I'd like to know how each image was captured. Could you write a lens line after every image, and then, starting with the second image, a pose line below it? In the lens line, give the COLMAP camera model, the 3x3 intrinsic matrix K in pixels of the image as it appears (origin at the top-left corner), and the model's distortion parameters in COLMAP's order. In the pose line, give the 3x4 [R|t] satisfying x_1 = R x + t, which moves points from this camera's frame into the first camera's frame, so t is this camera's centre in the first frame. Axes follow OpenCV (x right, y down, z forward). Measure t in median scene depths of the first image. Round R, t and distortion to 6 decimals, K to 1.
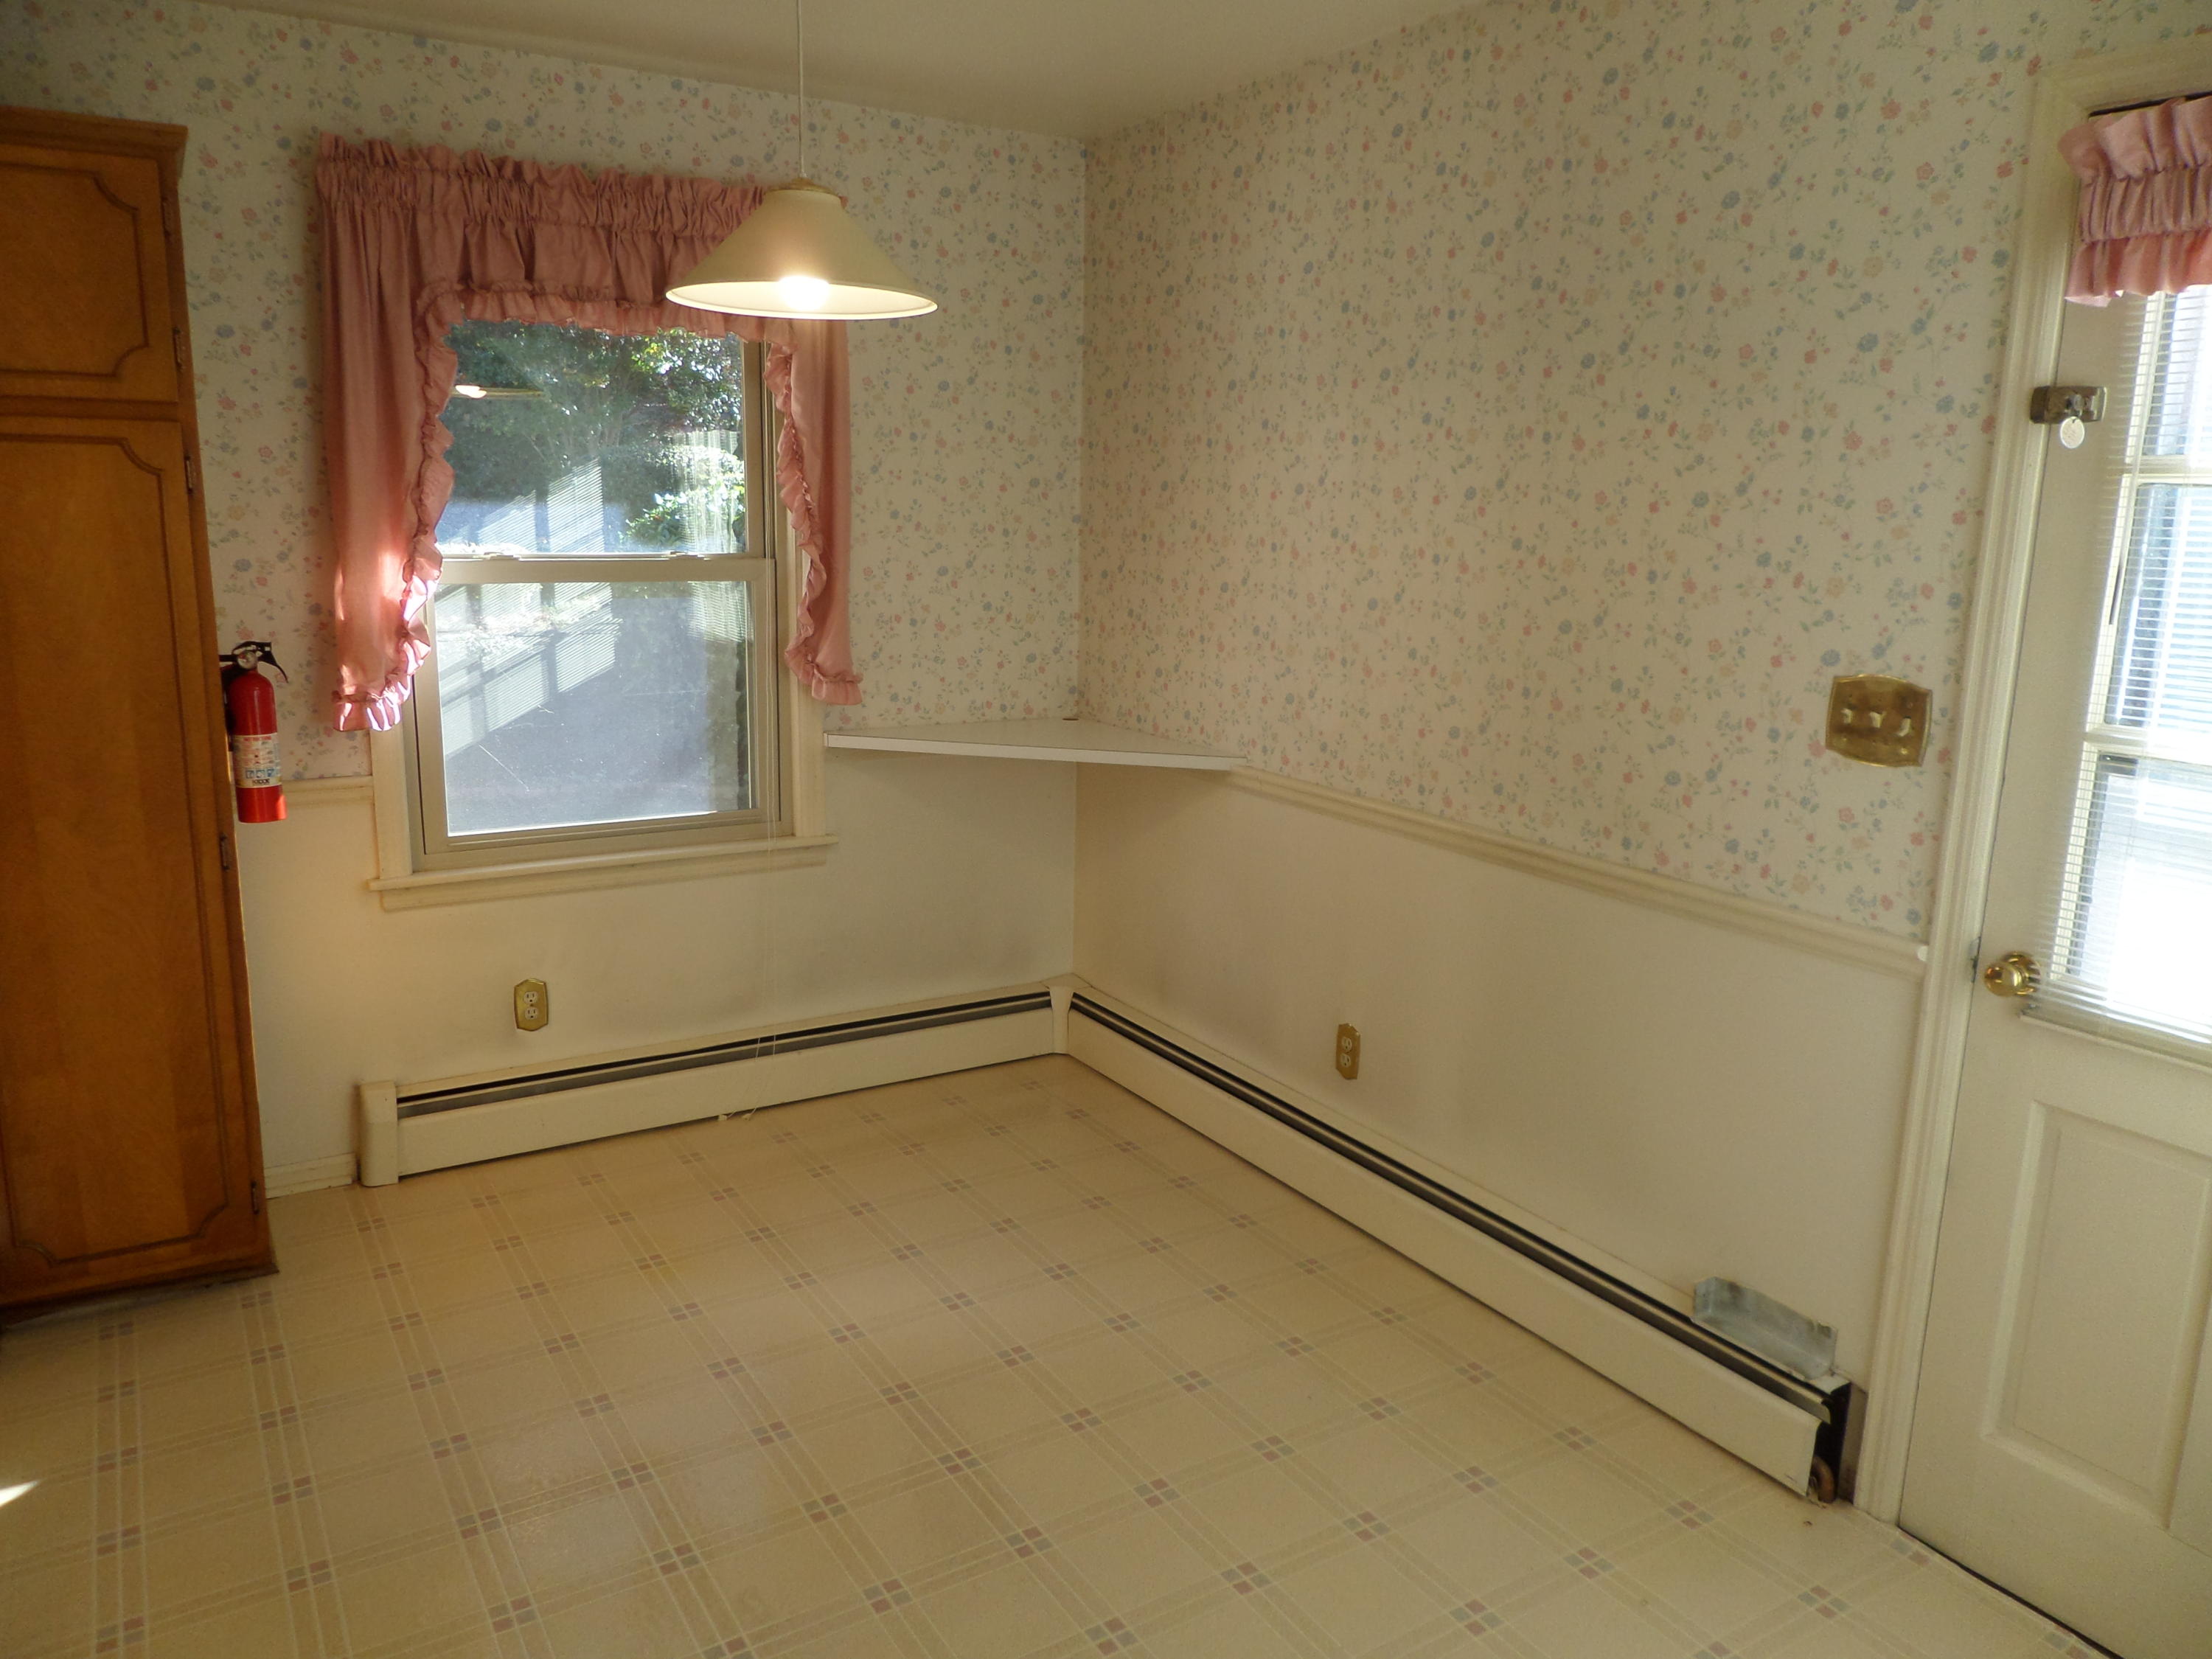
lens RADIAL K [[1559.3, 0, 1110.0], [0, 1559.3, 829.5], [0, 0, 1]] dist [-0.020442, -0.004383]
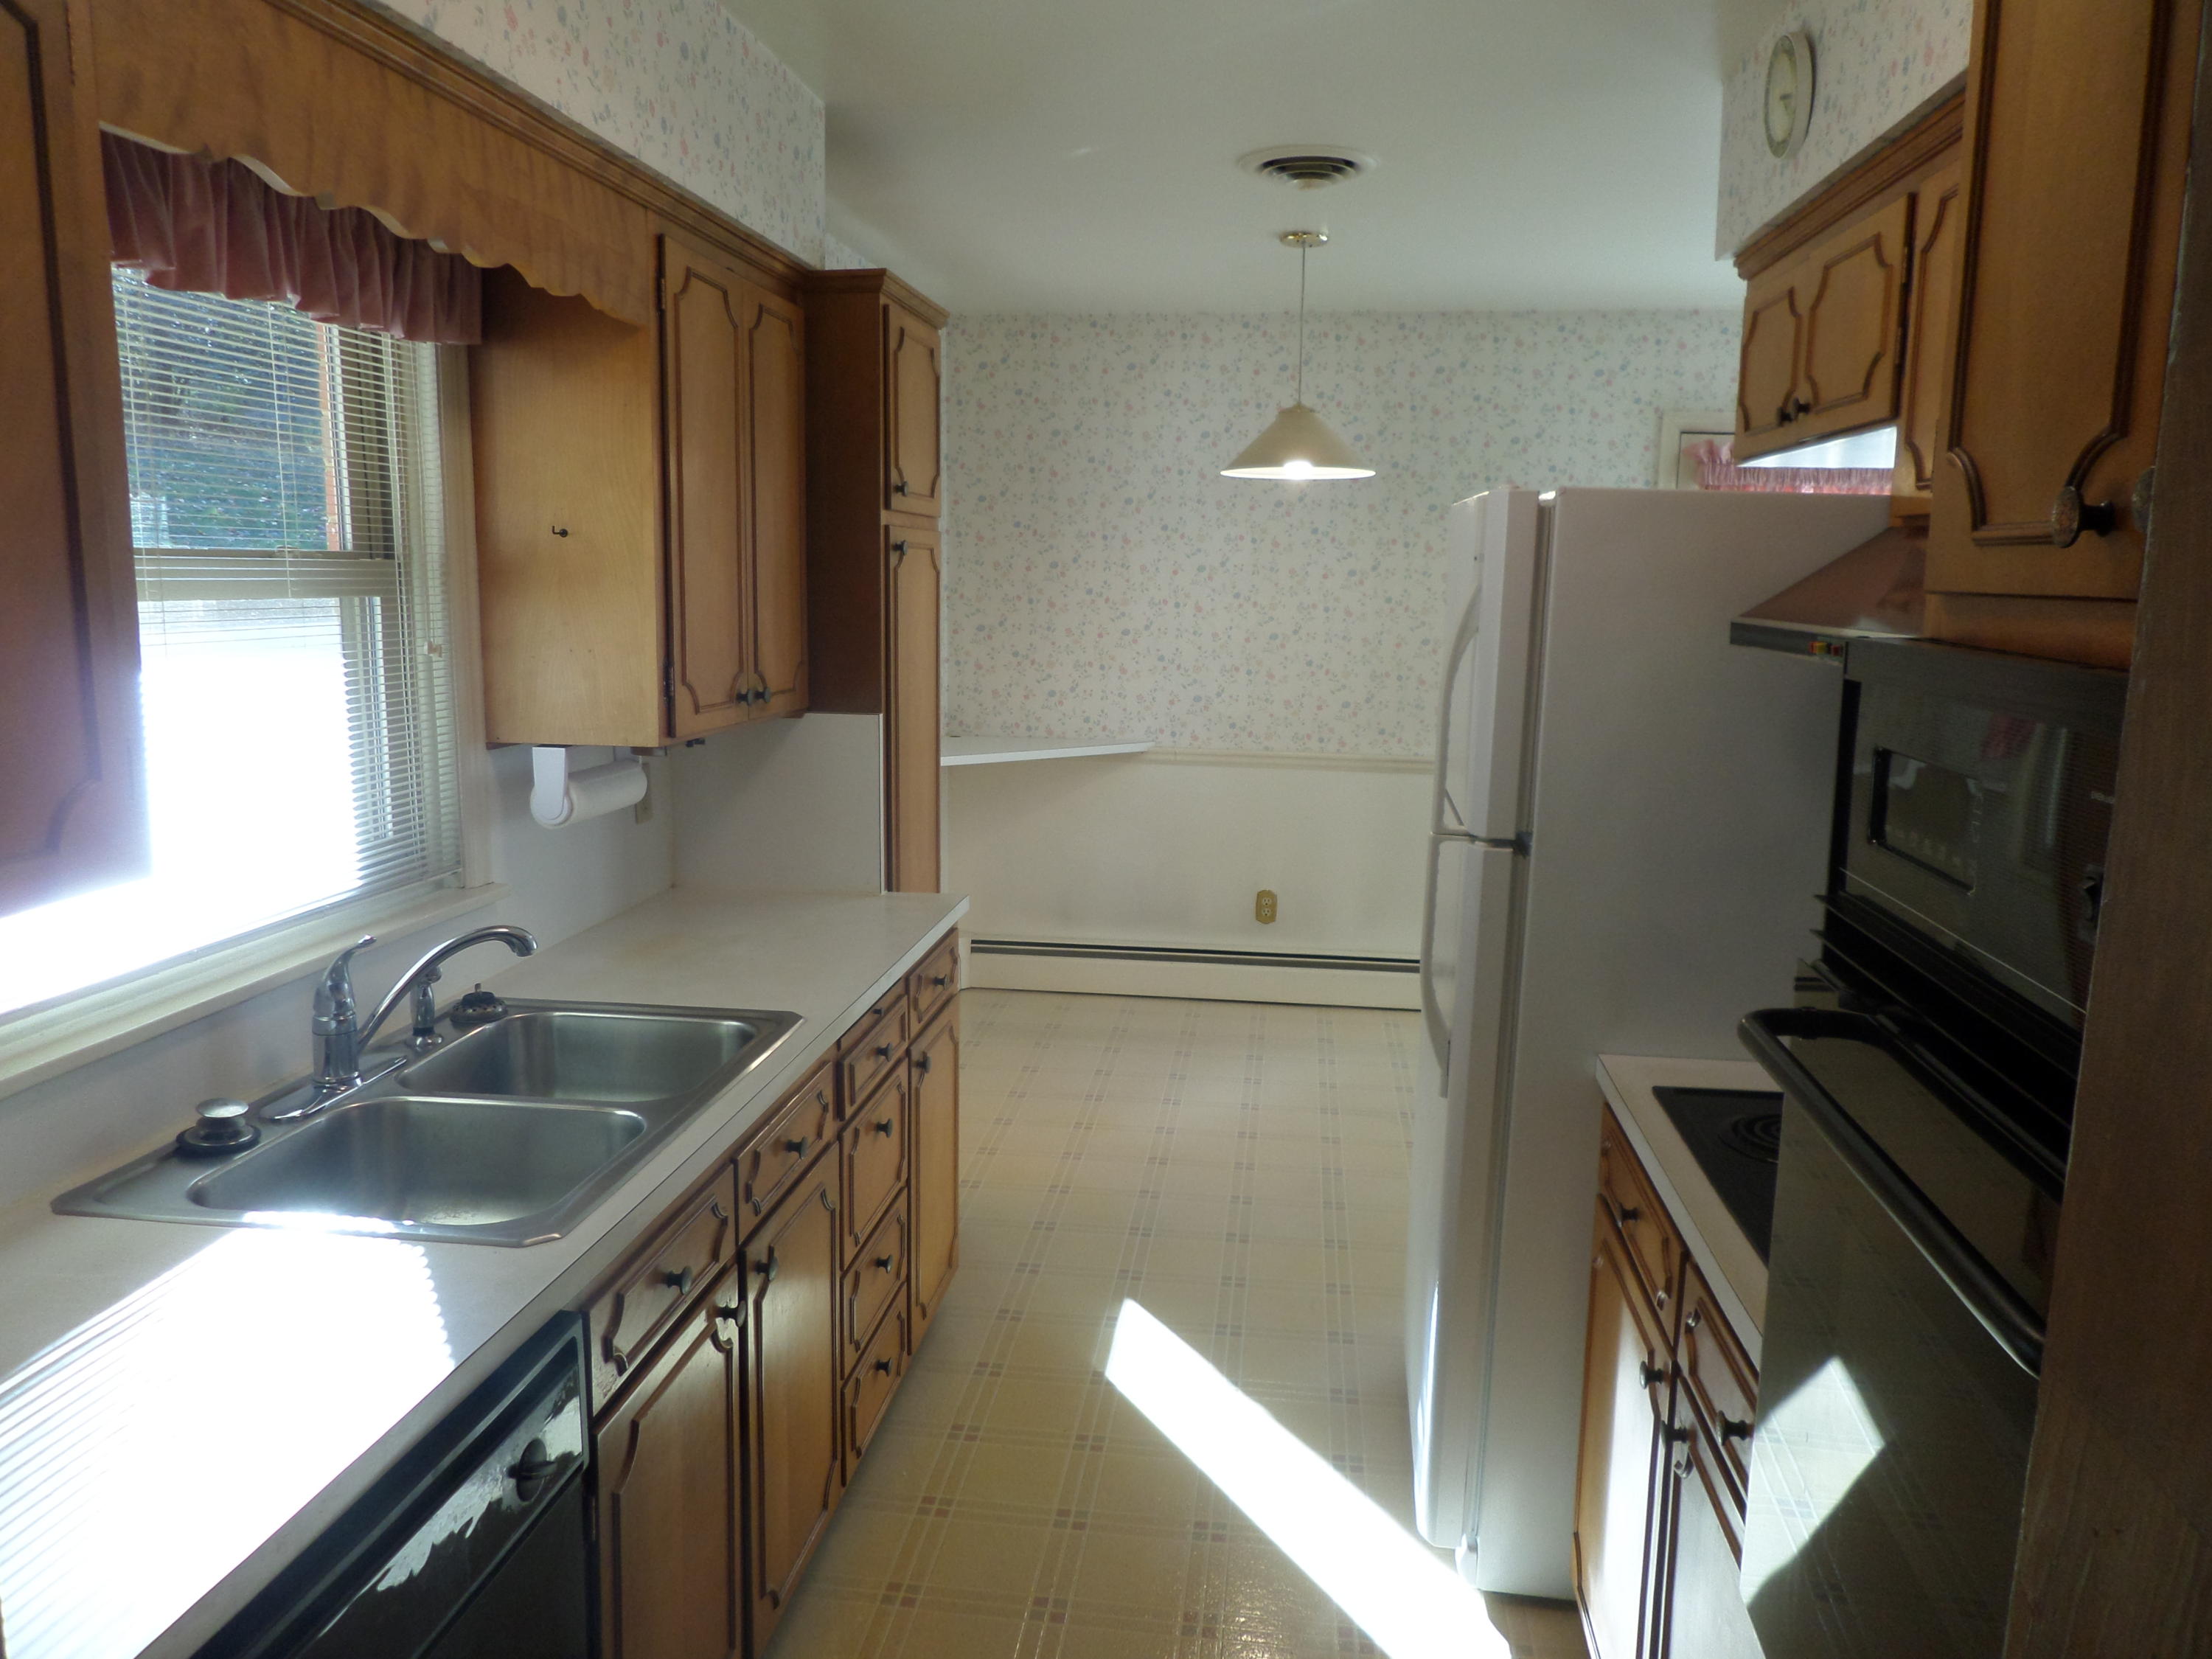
lens RADIAL K [[1559.3, 0, 1106.5], [0, 1559.3, 823.2], [0, 0, 1]] dist [-0.020442, -0.004383]
pose [[0.631619, -0.133678, 0.763667, -1.245922], [0.155679, 0.986828, 0.043982, -0.045527], [-0.759488, 0.091107, 0.644110, 0.057476]]
